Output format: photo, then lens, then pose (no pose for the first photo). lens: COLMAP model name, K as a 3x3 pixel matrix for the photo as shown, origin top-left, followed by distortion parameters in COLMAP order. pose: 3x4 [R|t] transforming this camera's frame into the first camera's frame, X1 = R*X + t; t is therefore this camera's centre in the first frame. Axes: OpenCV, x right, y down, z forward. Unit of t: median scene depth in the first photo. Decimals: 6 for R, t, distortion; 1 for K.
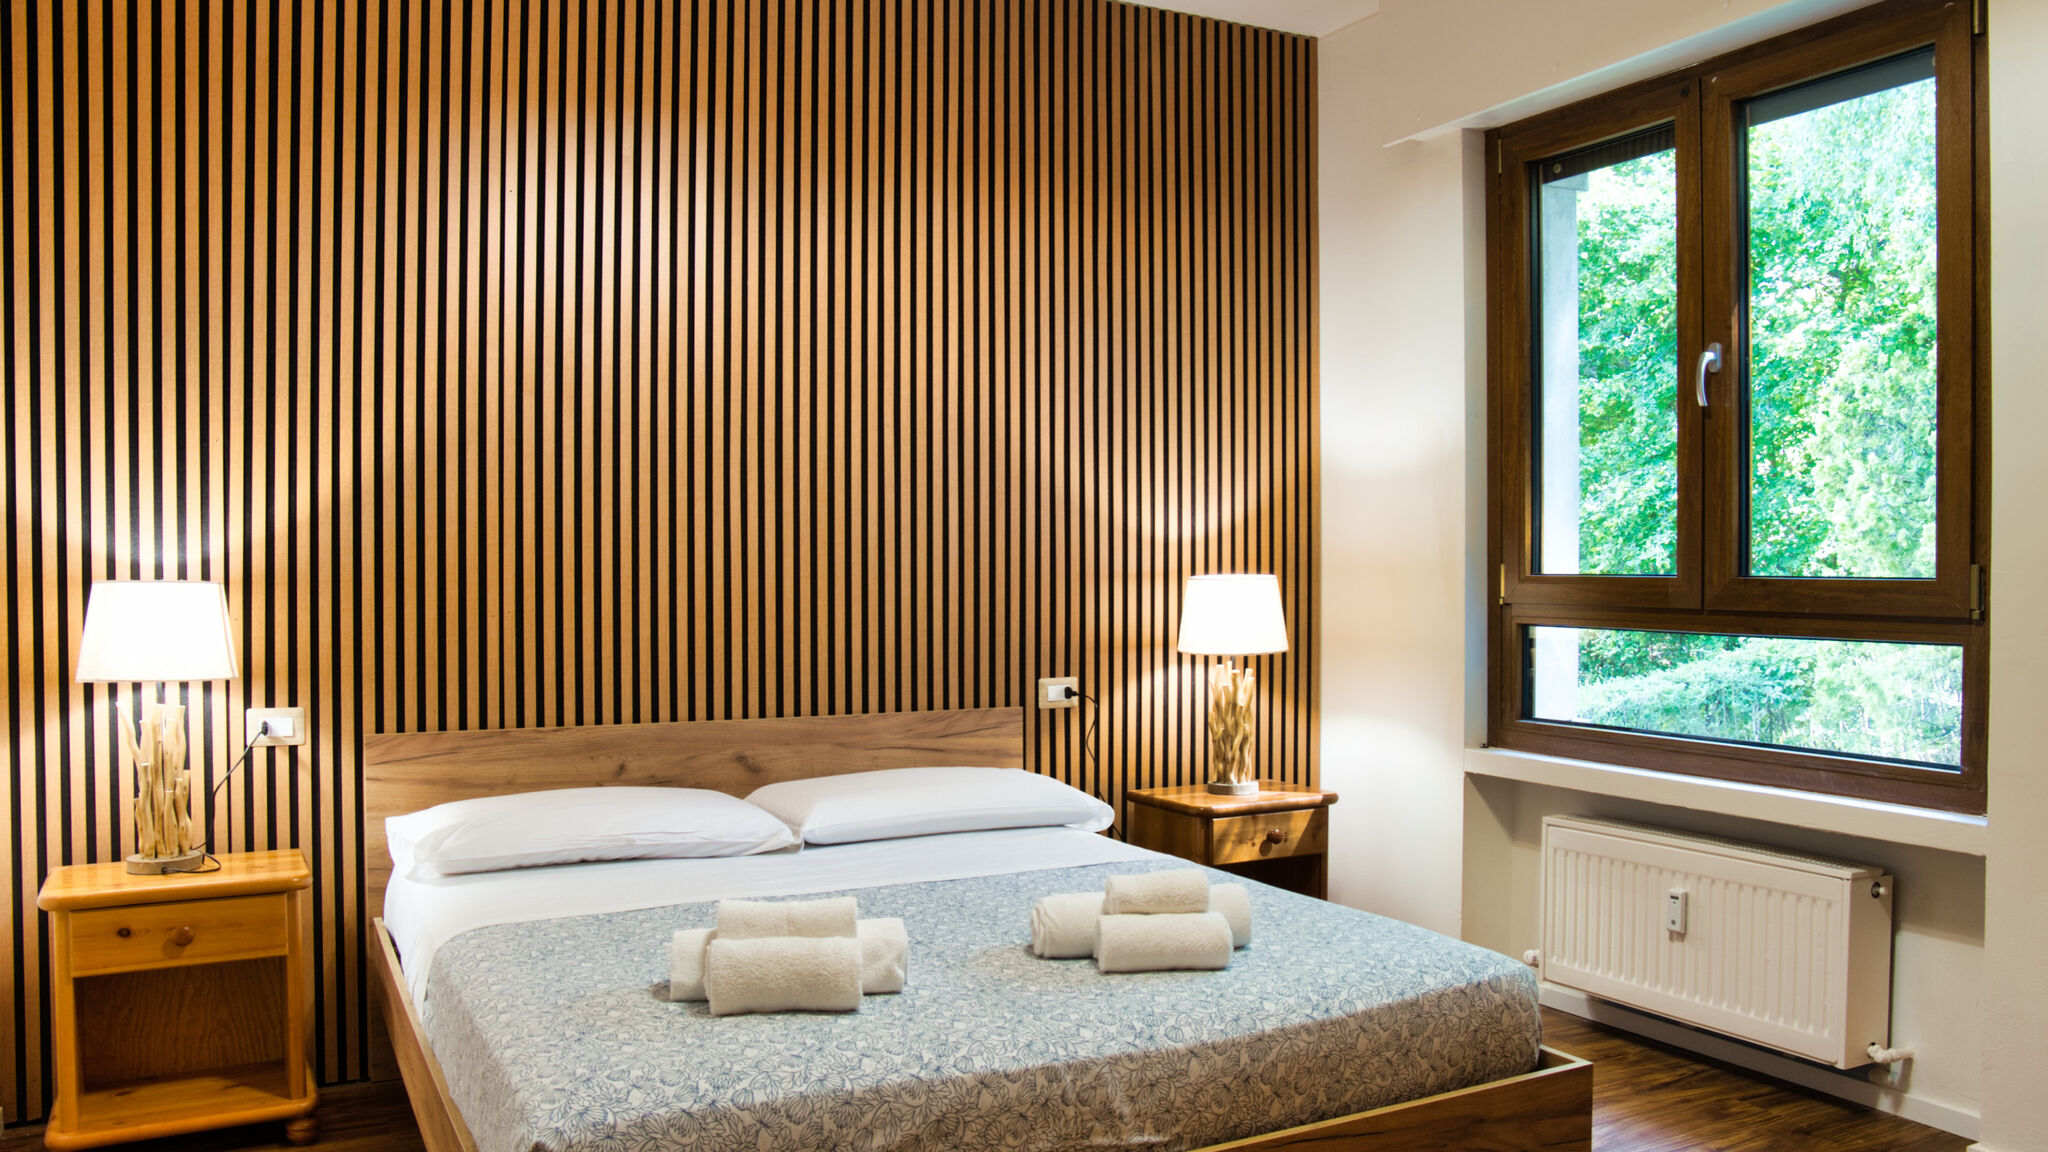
lens RADIAL K [[1583.0, 0, 1050.1], [0, 1583.0, 586.1], [0, 0, 1]] dist [-0.123274, 0.094110]
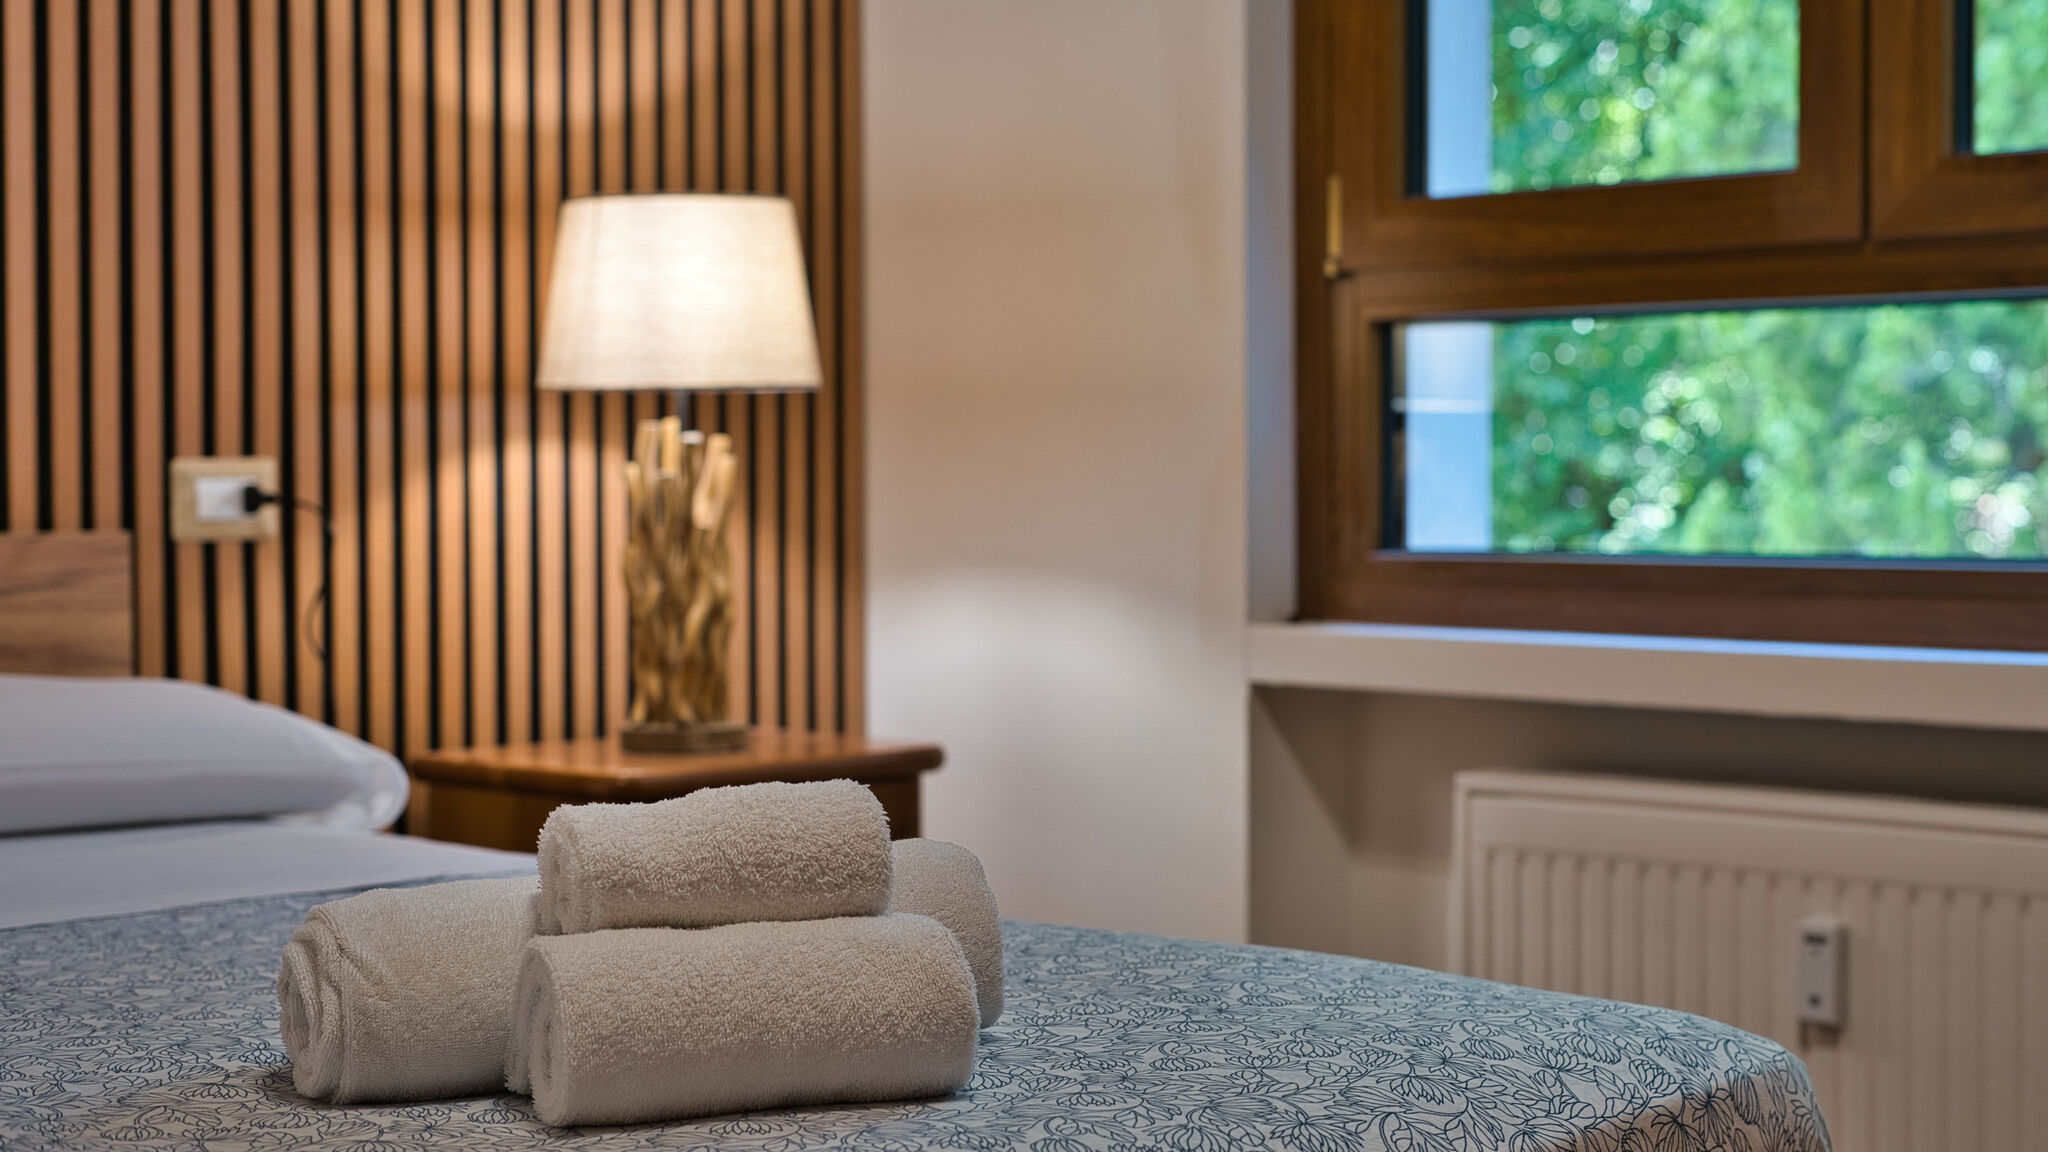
lens RADIAL K [[3031.9, 0, 1031.7], [0, 3031.9, 568.6], [0, 0, 1]] dist [-0.009058, 0.000000]
pose [[0.953457, -0.009857, 0.301368, -0.033656], [0.007018, 0.999920, 0.010499, 0.088993], [-0.301448, -0.007895, 0.953450, 0.284940]]
